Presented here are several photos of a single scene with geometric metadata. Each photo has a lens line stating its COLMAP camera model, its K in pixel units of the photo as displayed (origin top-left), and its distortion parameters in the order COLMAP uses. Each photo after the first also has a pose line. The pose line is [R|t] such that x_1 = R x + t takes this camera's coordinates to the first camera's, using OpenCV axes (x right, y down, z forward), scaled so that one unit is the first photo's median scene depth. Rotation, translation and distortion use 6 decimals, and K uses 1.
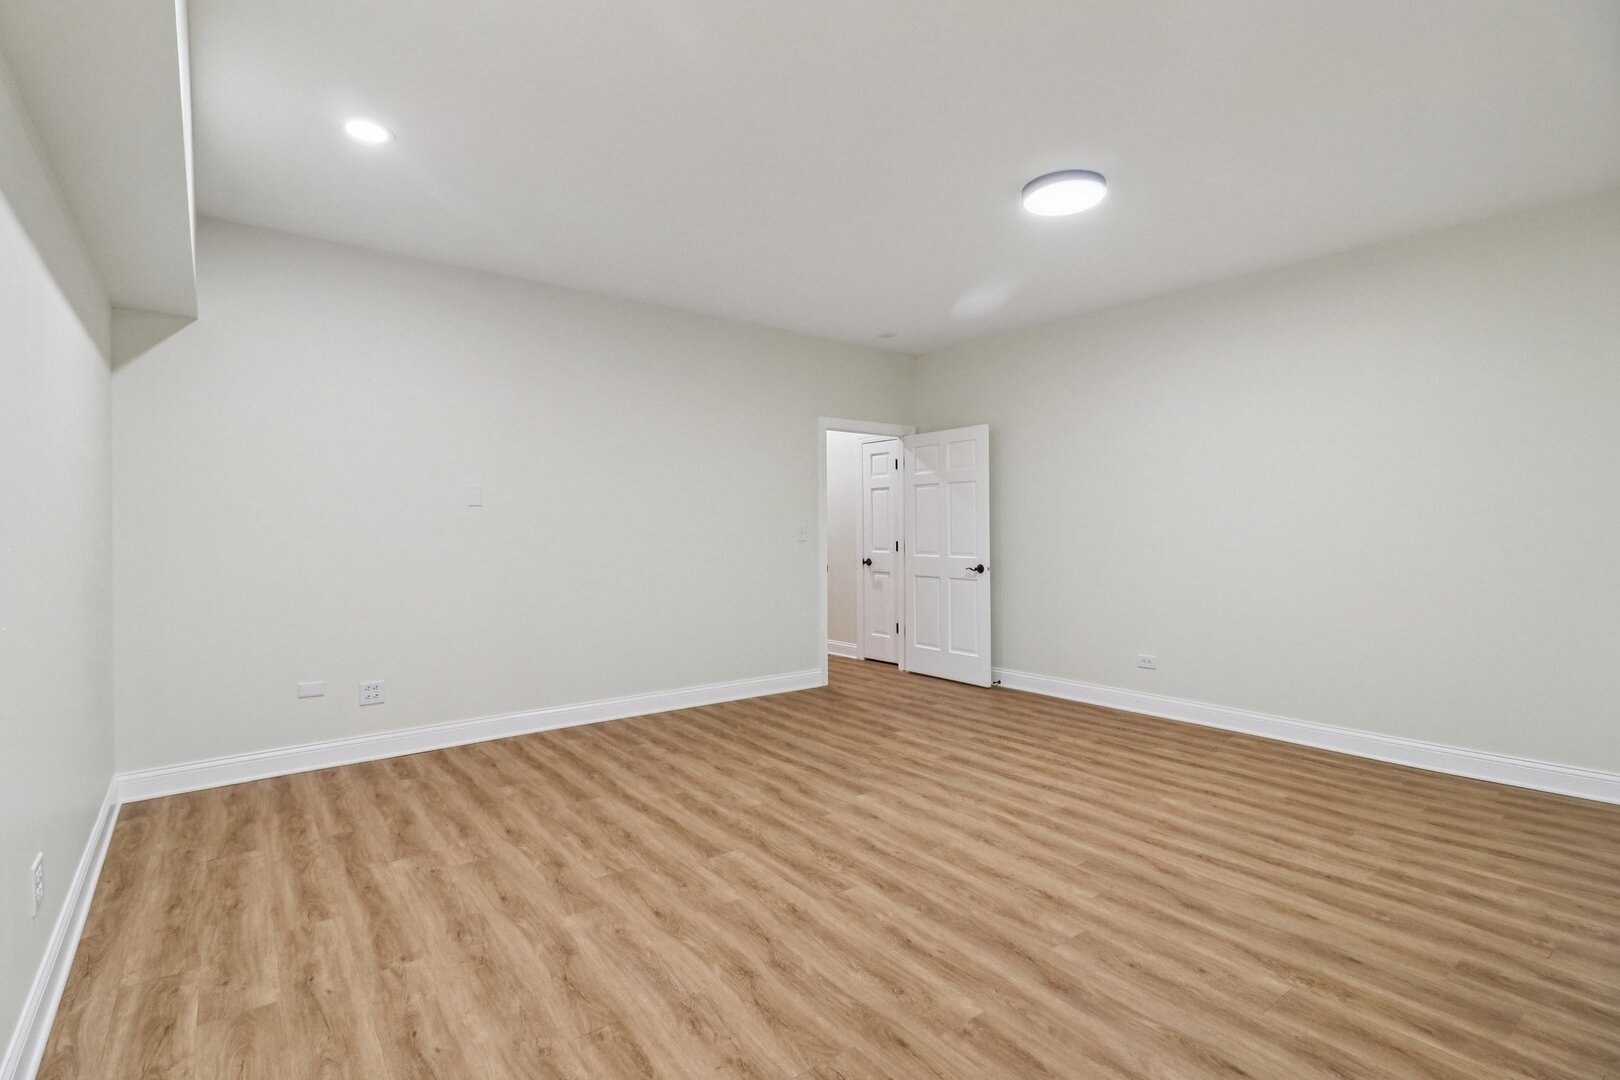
lens RADIAL K [[762.3, 0, 809.8], [0, 762.3, 535.8], [0, 0, 1]] dist [0.000363, -0.001875]
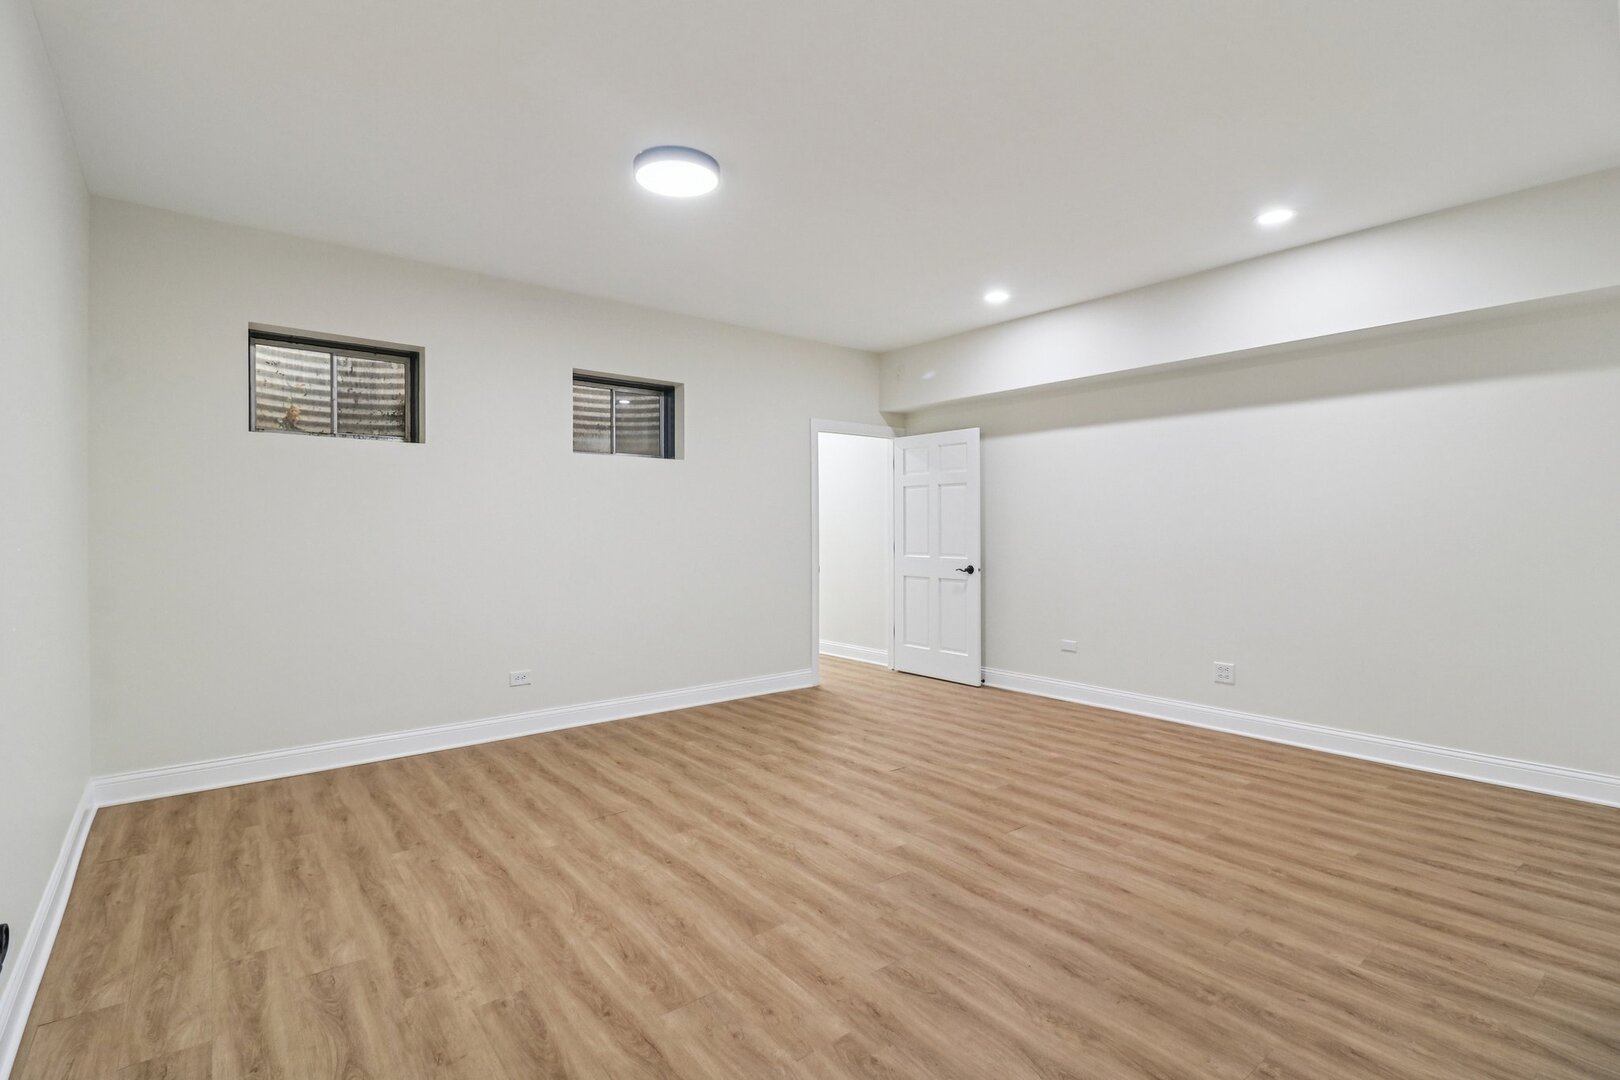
lens RADIAL K [[762.3, 0, 808.5], [0, 762.3, 536.6], [0, 0, 1]] dist [0.000363, -0.001875]
pose [[-0.999841, 0.009646, -0.014993, 0.187947], [0.009310, 0.999707, 0.022327, -0.023303], [0.015204, 0.022184, -0.999638, 1.928263]]
